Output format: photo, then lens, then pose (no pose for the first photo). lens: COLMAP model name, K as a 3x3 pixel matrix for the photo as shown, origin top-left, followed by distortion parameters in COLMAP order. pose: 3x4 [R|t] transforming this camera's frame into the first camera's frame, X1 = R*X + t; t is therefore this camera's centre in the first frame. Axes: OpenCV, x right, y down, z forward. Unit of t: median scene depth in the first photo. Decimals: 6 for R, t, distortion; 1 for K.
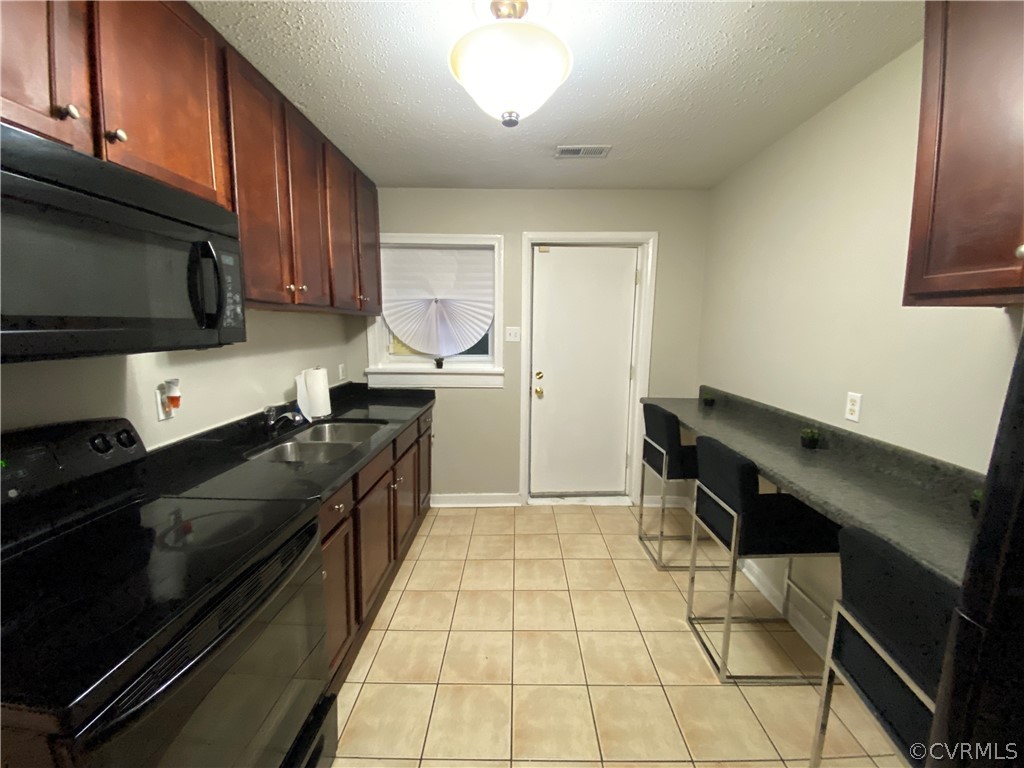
lens RADIAL K [[410.6, 0, 512.0], [0, 410.6, 384.0], [0, 0, 1]] dist [0.023689, -0.023527]
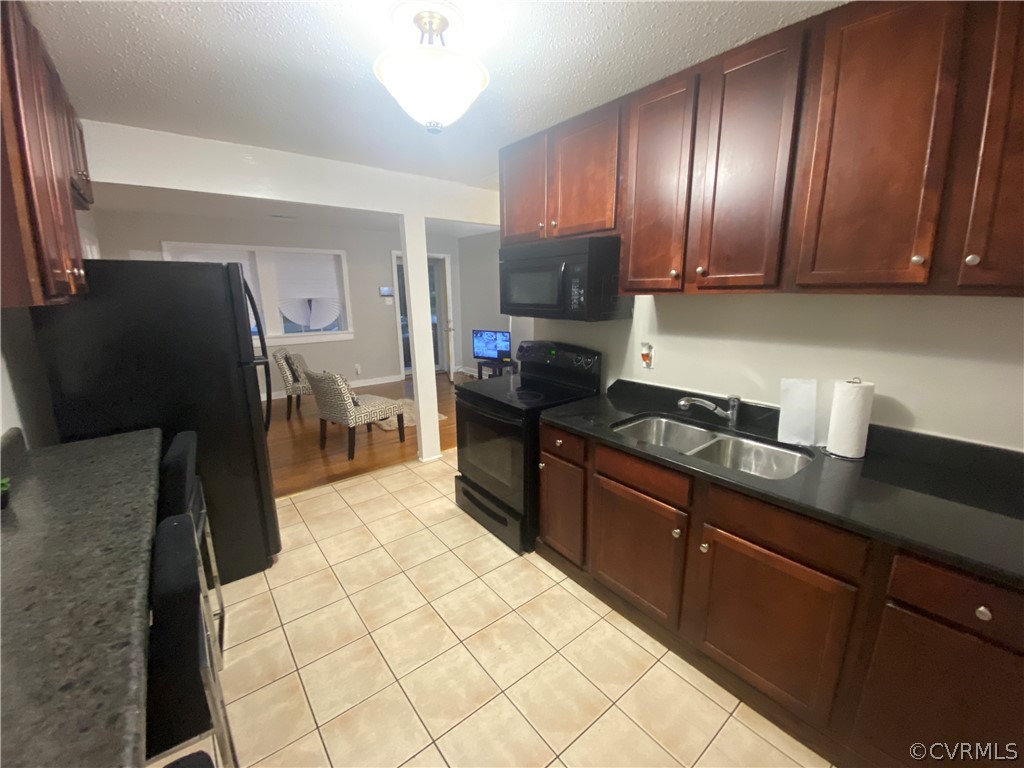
lens RADIAL K [[410.6, 0, 512.0], [0, 410.6, 384.0], [0, 0, 1]] dist [0.023689, -0.023527]
pose [[-0.766948, 0.147886, -0.624436, 0.511004], [-0.080656, 0.943150, 0.322432, -0.308513], [0.636620, 0.297653, -0.711419, 1.757058]]
